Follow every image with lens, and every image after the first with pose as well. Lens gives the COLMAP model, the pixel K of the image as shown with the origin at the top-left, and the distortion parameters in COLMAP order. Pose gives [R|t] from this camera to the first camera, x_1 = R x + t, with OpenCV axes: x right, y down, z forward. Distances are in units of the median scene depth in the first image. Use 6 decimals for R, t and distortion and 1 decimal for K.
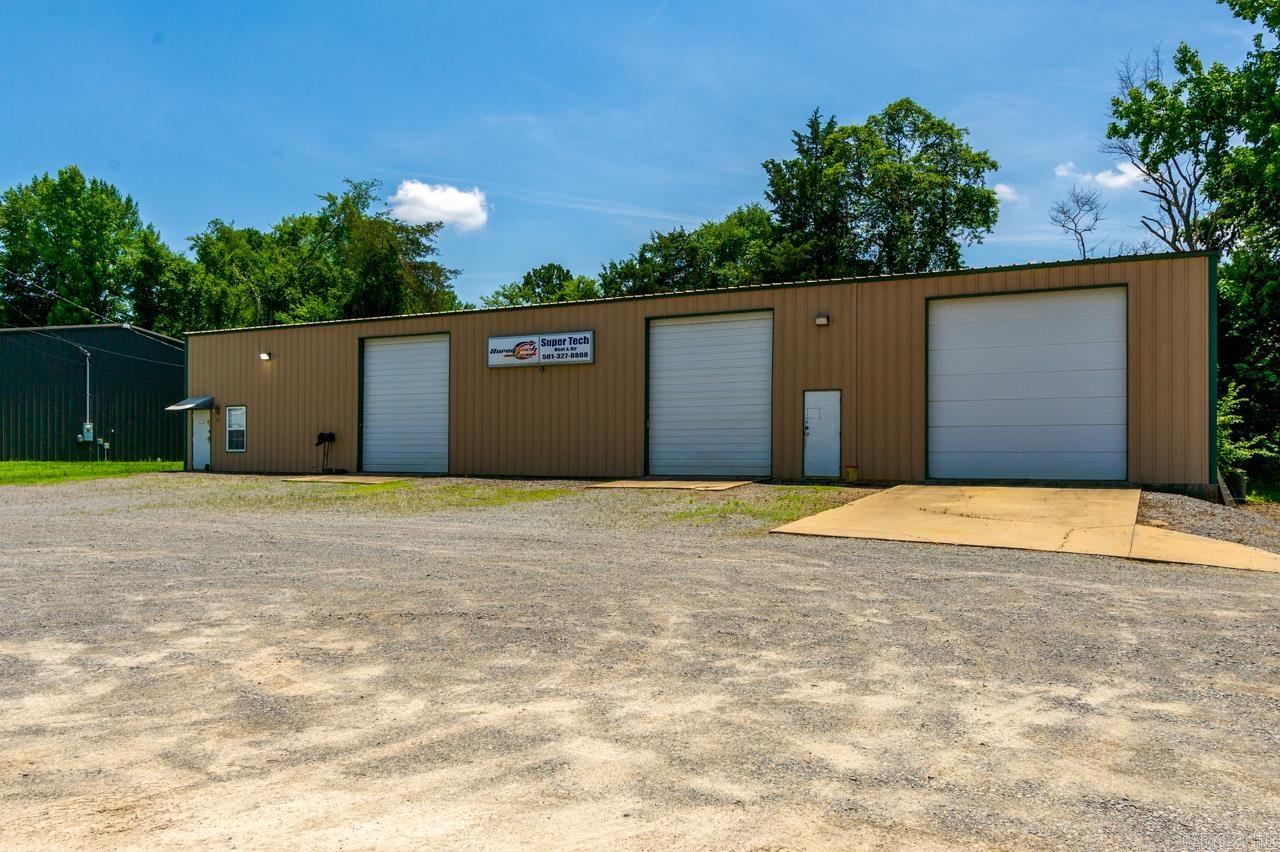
lens RADIAL K [[1018.9, 0, 639.7], [0, 1018.9, 427.4], [0, 0, 1]] dist [0.000963, 0.007690]
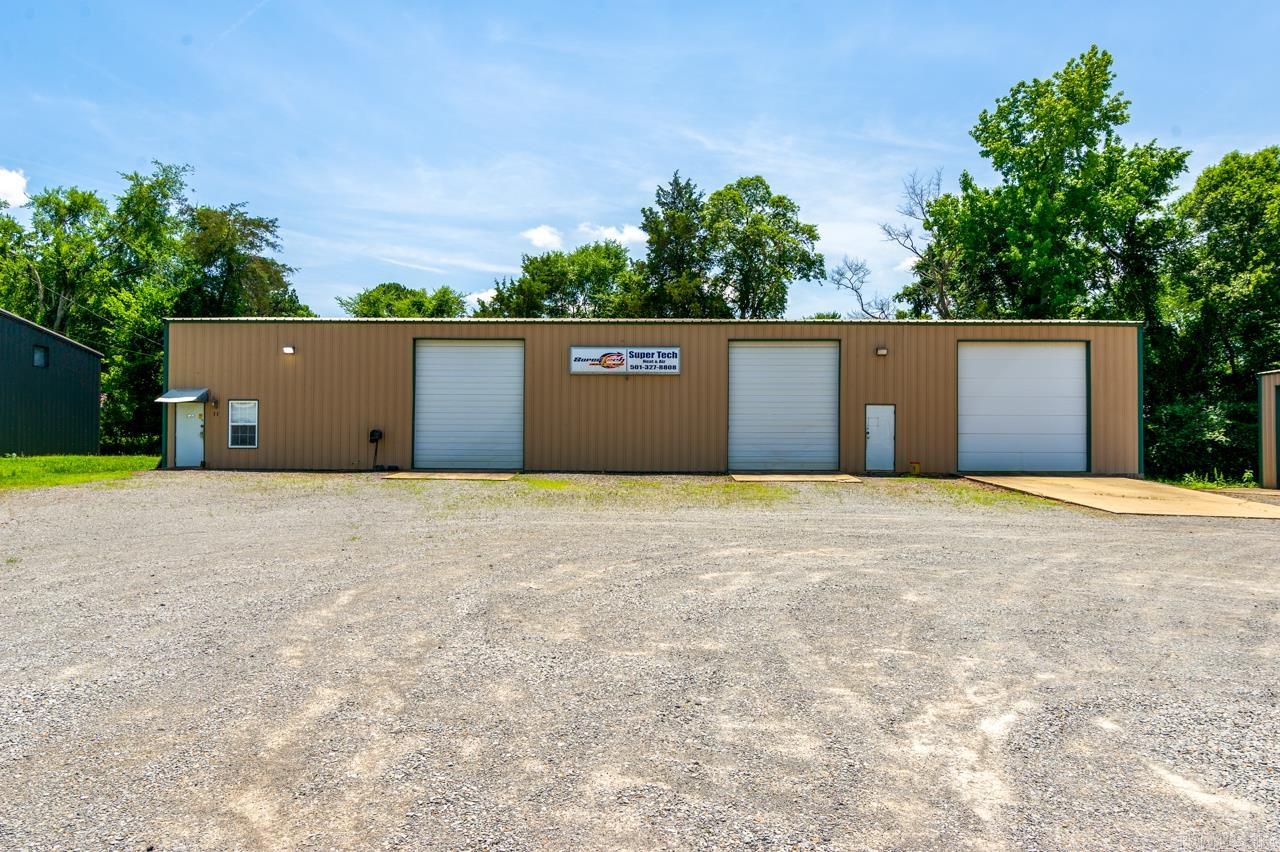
lens RADIAL K [[868.8, 0, 639.8], [0, 868.8, 428.1], [0, 0, 1]] dist [0.000585, -0.000262]
pose [[0.886292, 0.014138, 0.462911, -0.503003], [-0.016341, 0.999866, 0.000748, -0.001601], [-0.462839, -0.008227, 0.886404, 0.123140]]
